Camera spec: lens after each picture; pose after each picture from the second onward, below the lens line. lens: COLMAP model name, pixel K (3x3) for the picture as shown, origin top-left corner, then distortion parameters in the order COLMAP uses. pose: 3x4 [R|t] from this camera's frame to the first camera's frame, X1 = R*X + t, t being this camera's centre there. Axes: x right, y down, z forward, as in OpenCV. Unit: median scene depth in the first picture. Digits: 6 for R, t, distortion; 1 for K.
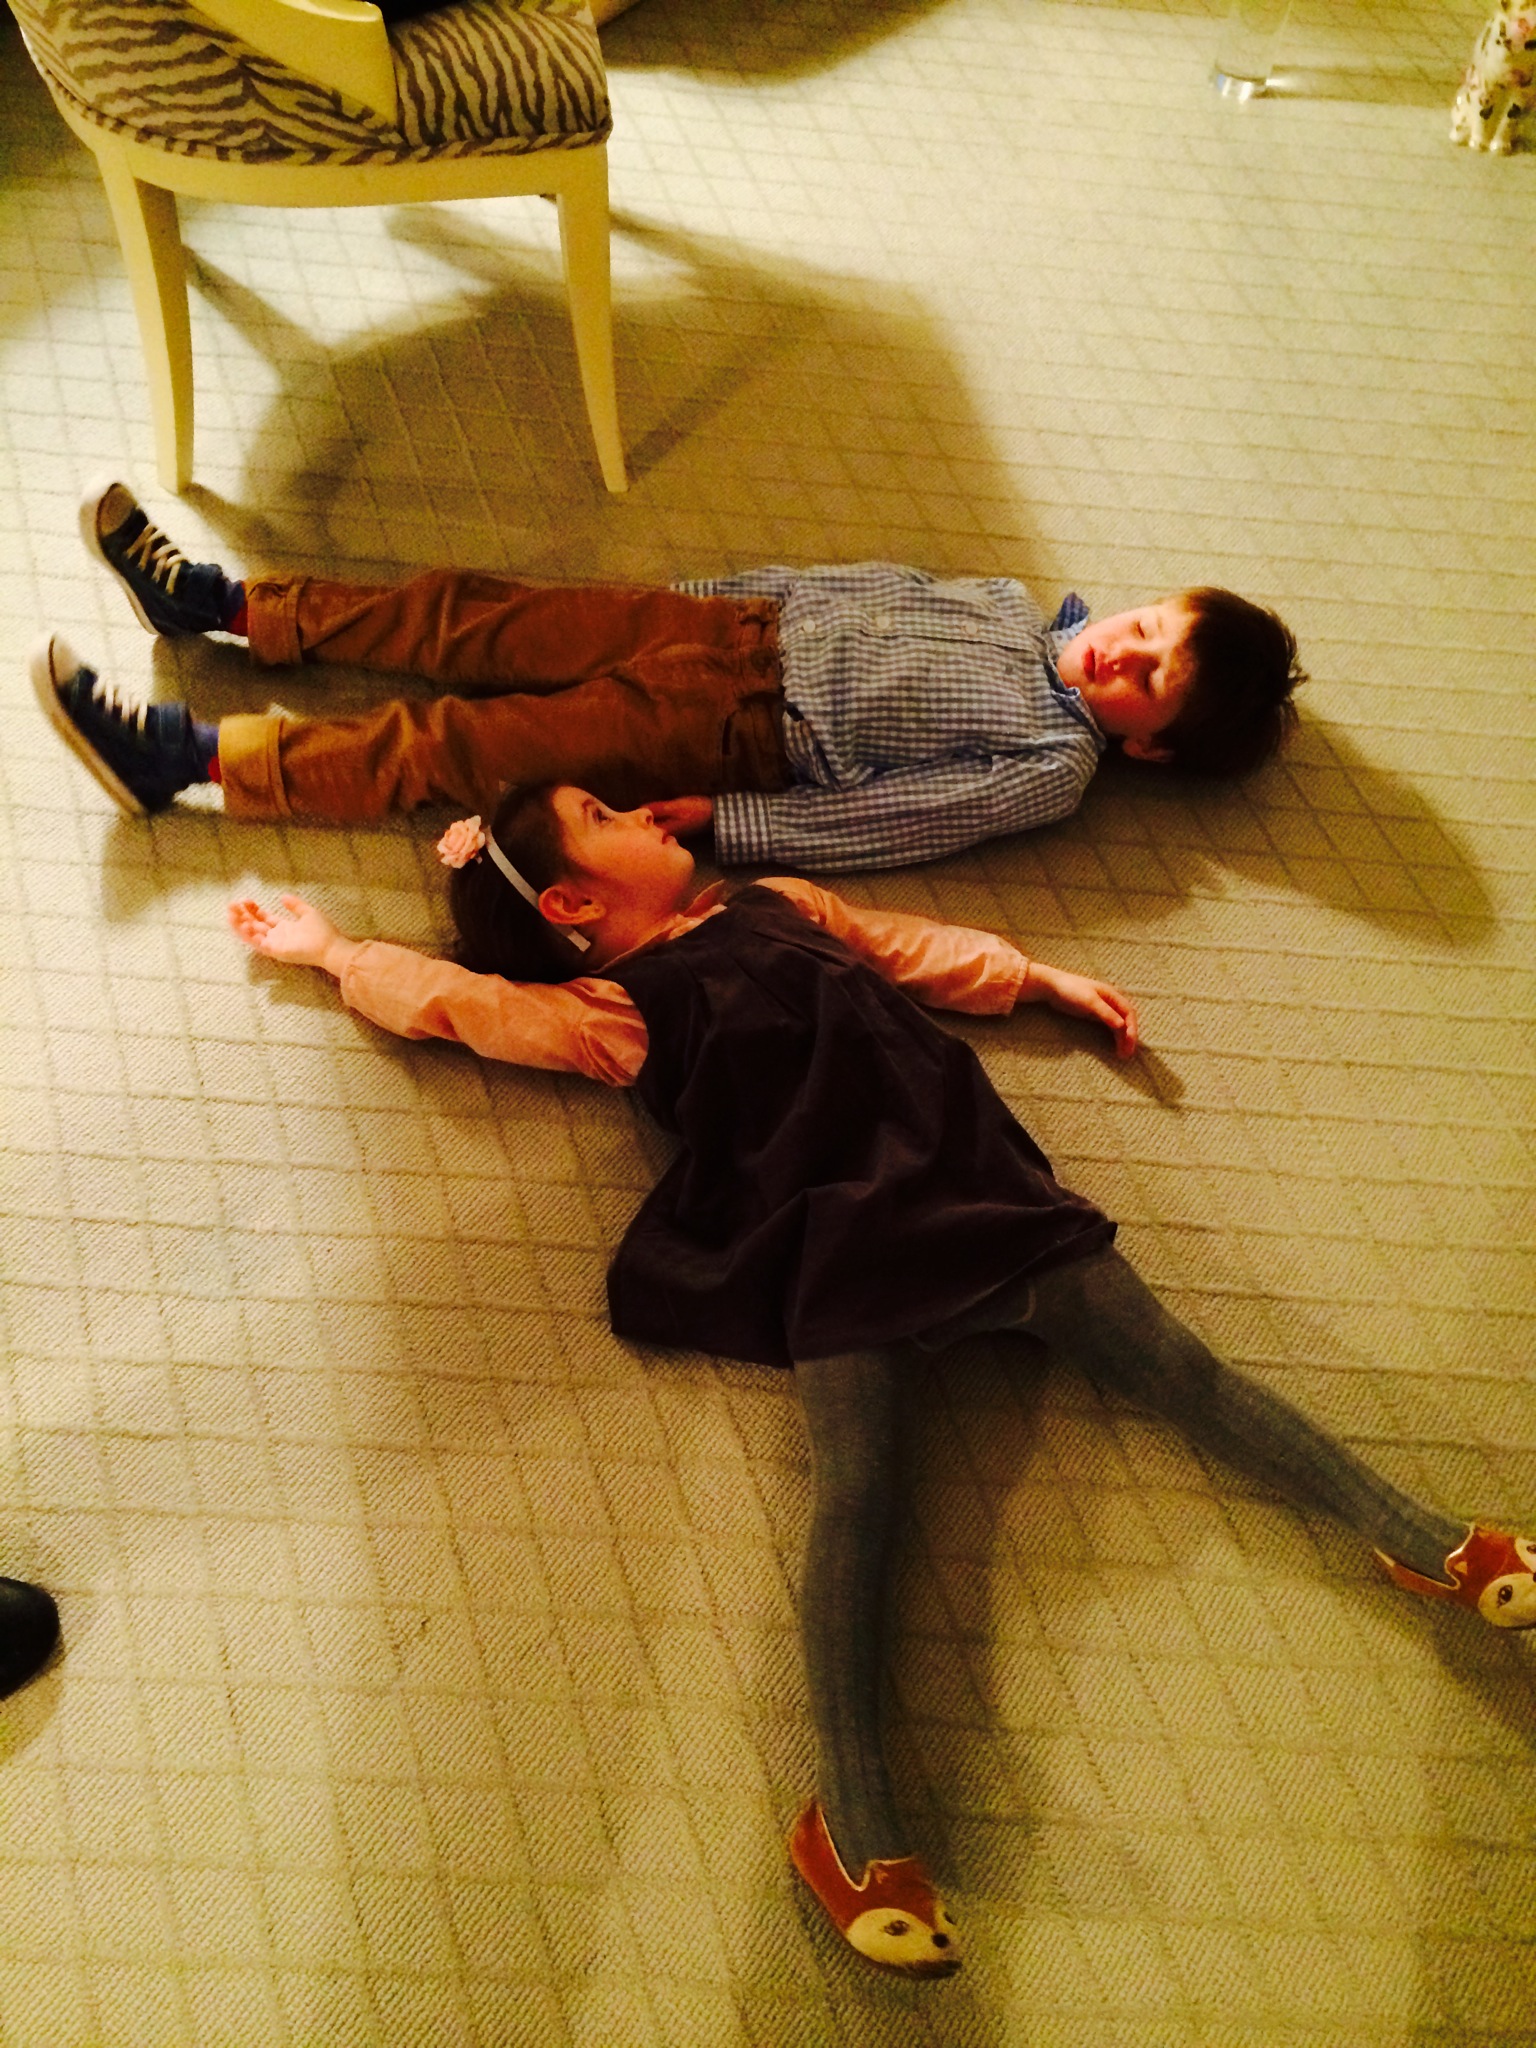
lens RADIAL K [[1775.6, 0, 763.7], [0, 1775.6, 1024.0], [0, 0, 1]] dist [0.066384, -0.039035]
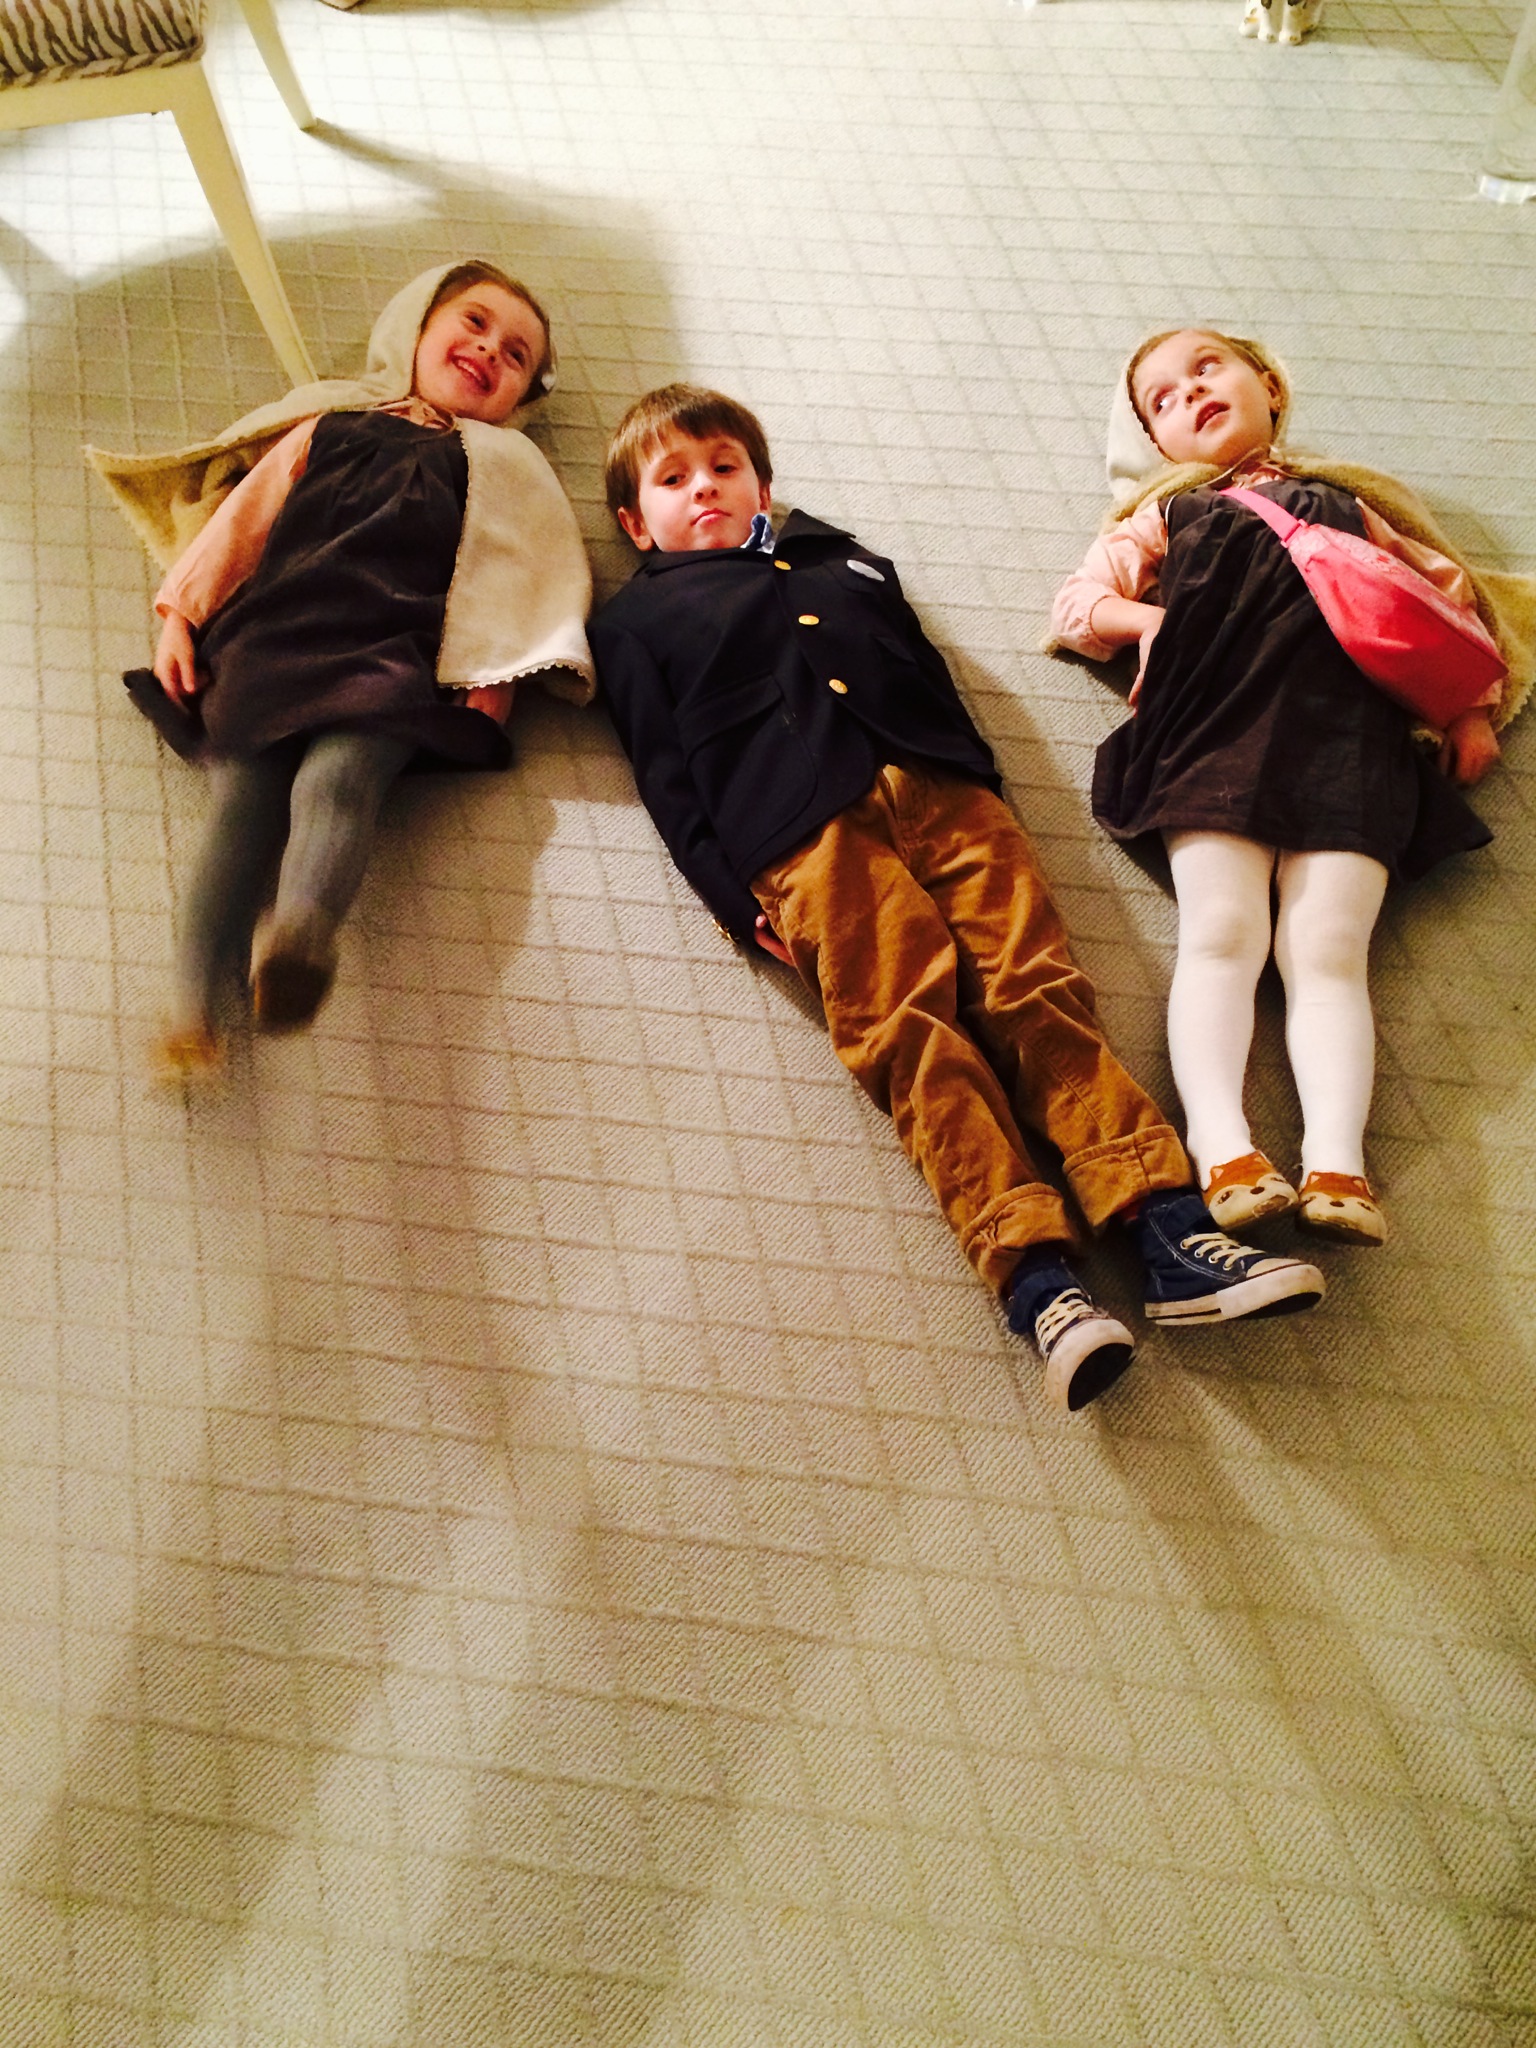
lens RADIAL K [[1824.9, 0, 779.7], [0, 1824.9, 1023.3], [0, 0, 1]] dist [0.077570, -0.061933]
pose [[0.988392, 0.015074, -0.151176, 0.356934], [-0.016552, 0.999827, -0.008526, 0.074004], [0.151022, 0.010929, 0.988470, -0.034529]]
